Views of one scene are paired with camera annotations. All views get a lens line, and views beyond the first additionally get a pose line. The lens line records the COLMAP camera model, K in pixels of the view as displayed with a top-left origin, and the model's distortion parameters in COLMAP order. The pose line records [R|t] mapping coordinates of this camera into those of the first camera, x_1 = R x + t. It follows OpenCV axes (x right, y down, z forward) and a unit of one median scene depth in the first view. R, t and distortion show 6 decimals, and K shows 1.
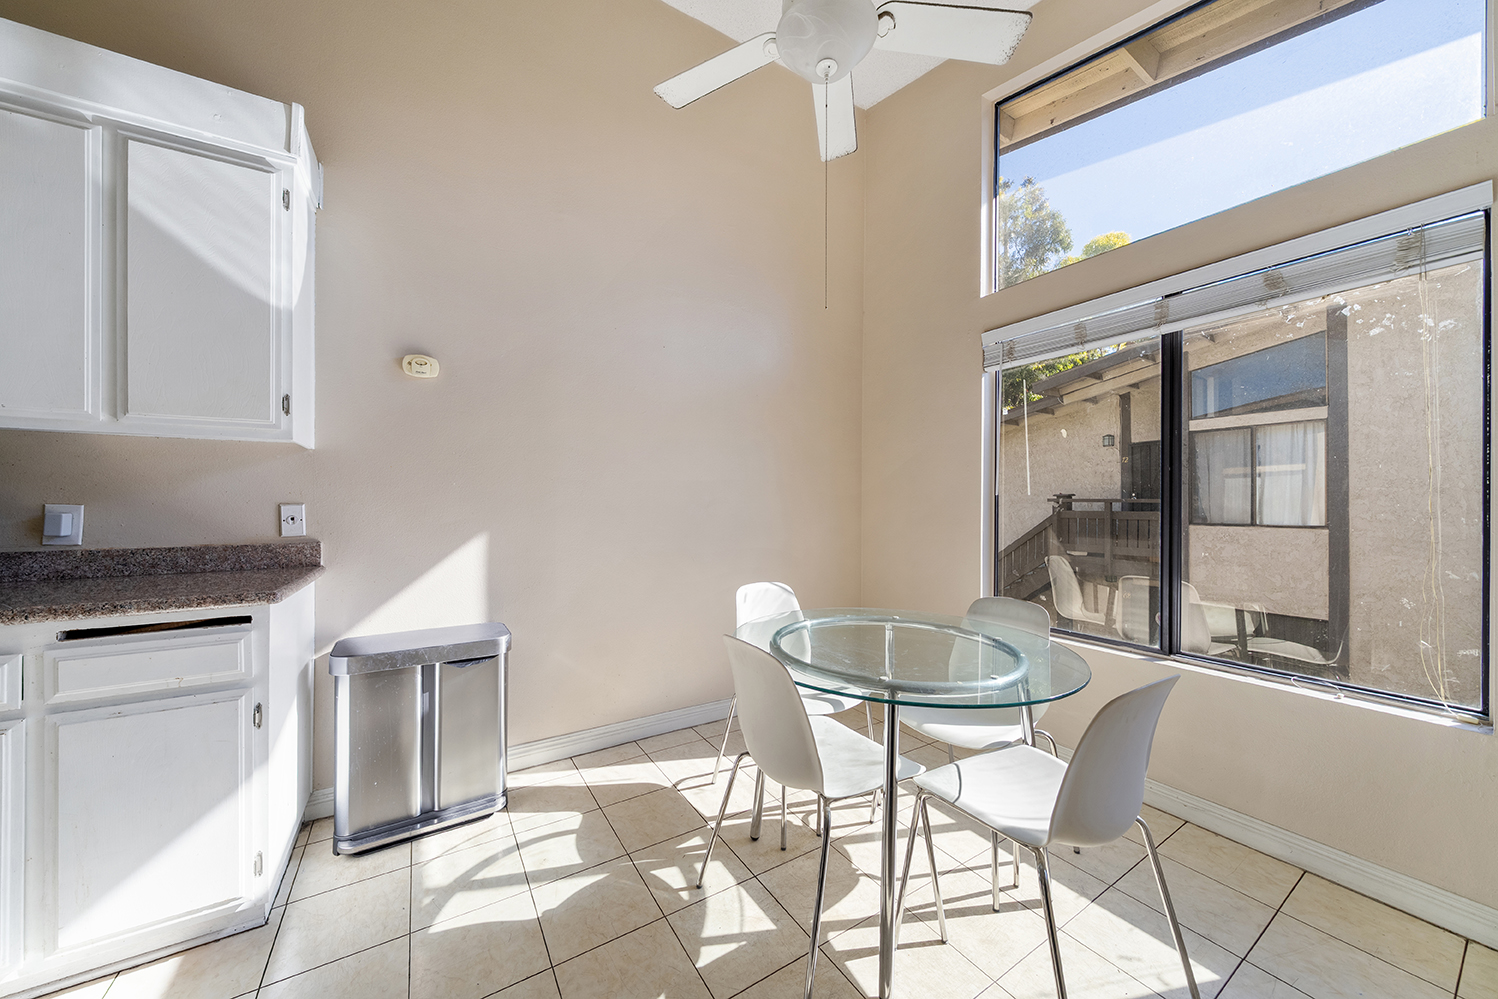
lens RADIAL K [[516.4, 0, 742.9], [0, 516.4, 501.9], [0, 0, 1]] dist [-0.001777, -0.000101]
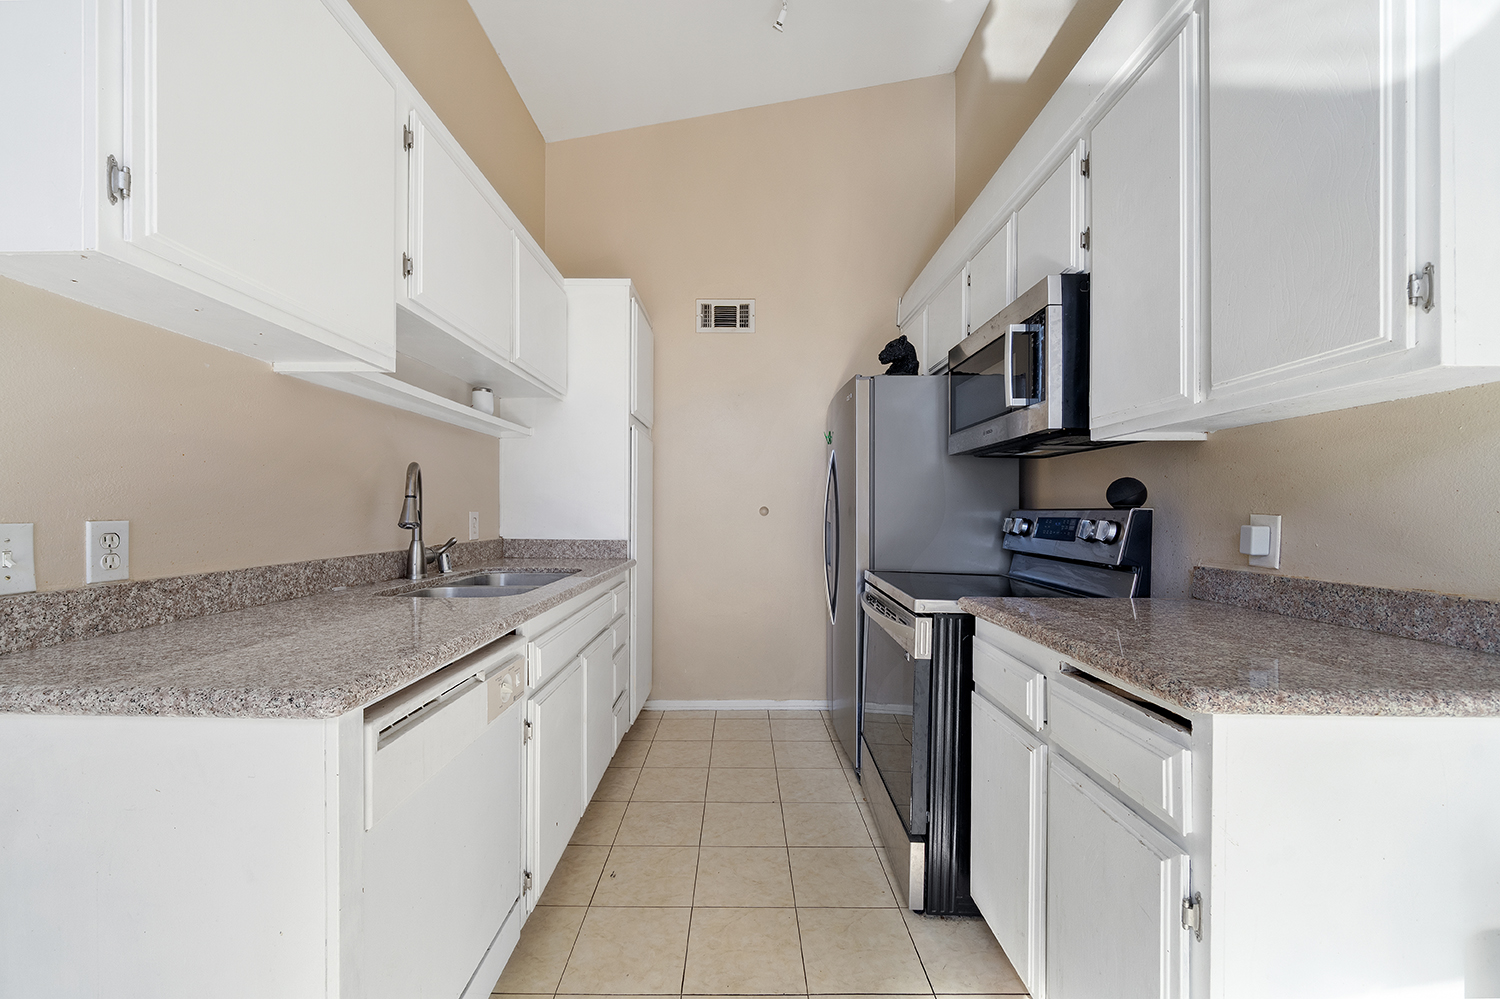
lens RADIAL K [[554.6, 0, 729.9], [0, 554.6, 512.3], [0, 0, 1]] dist [0.001595, -0.000028]
pose [[-0.542537, -0.000413, -0.840032, -0.170776], [-0.001615, 0.999999, 0.000551, 0.002365], [0.840031, 0.001656, -0.542536, 0.768358]]
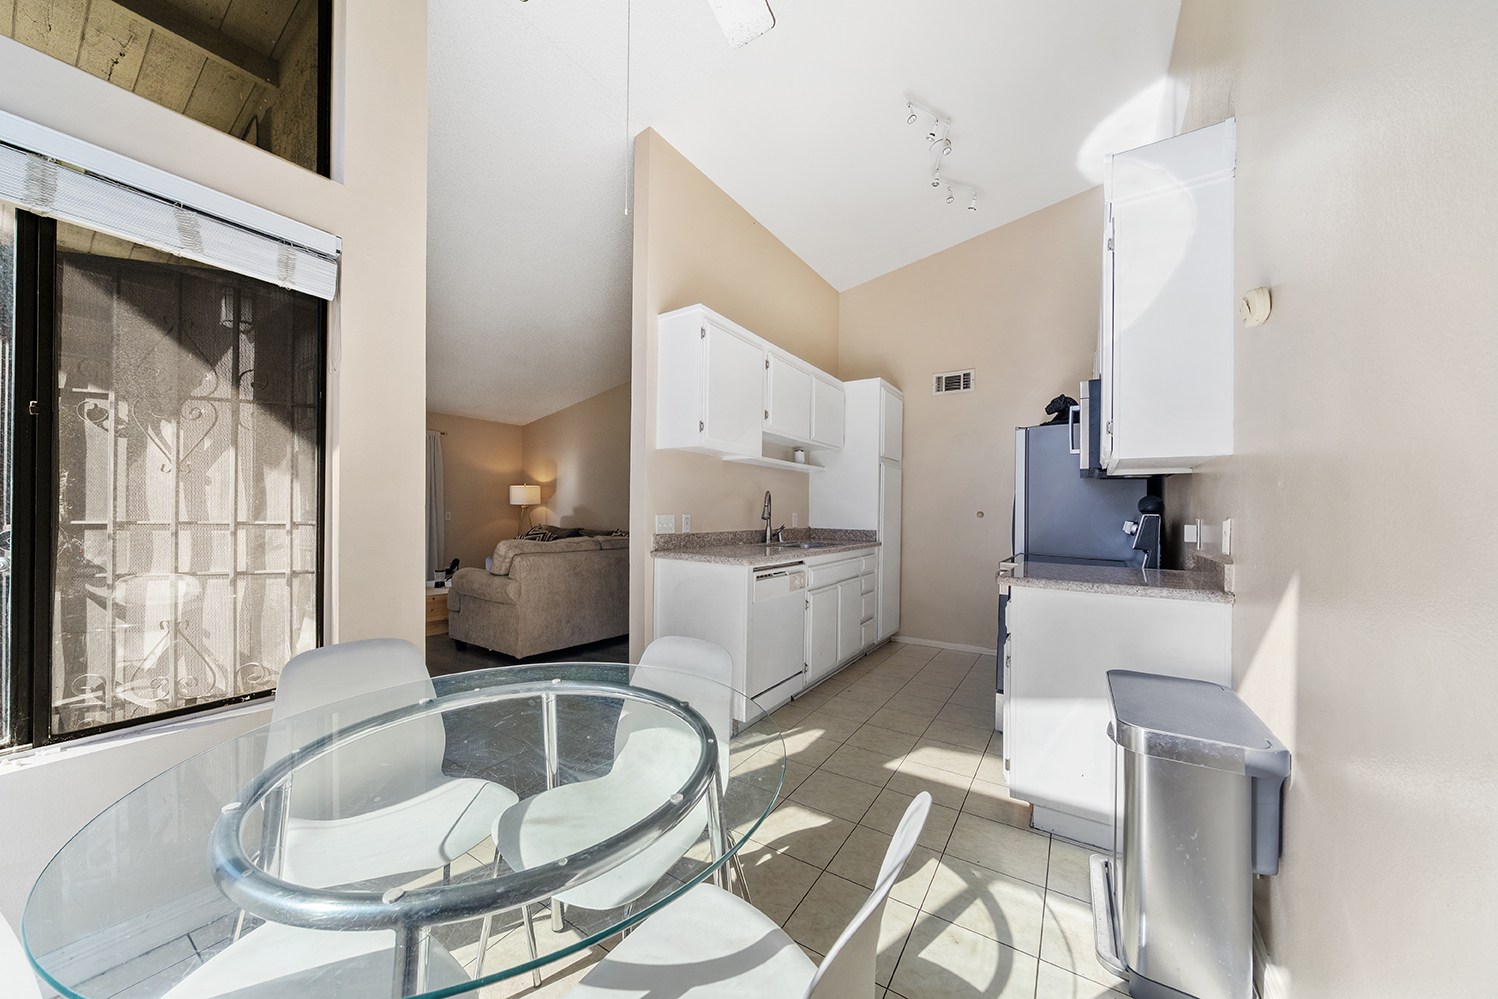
lens RADIAL K [[508.1, 0, 746.9], [0, 508.1, 509.2], [0, 0, 1]] dist [-0.000339, -0.000023]
pose [[-0.908163, -0.015194, -0.418340, 0.290856], [-0.013413, 0.999884, -0.007197, 0.005622], [0.418401, -0.000925, -0.908262, 1.692649]]
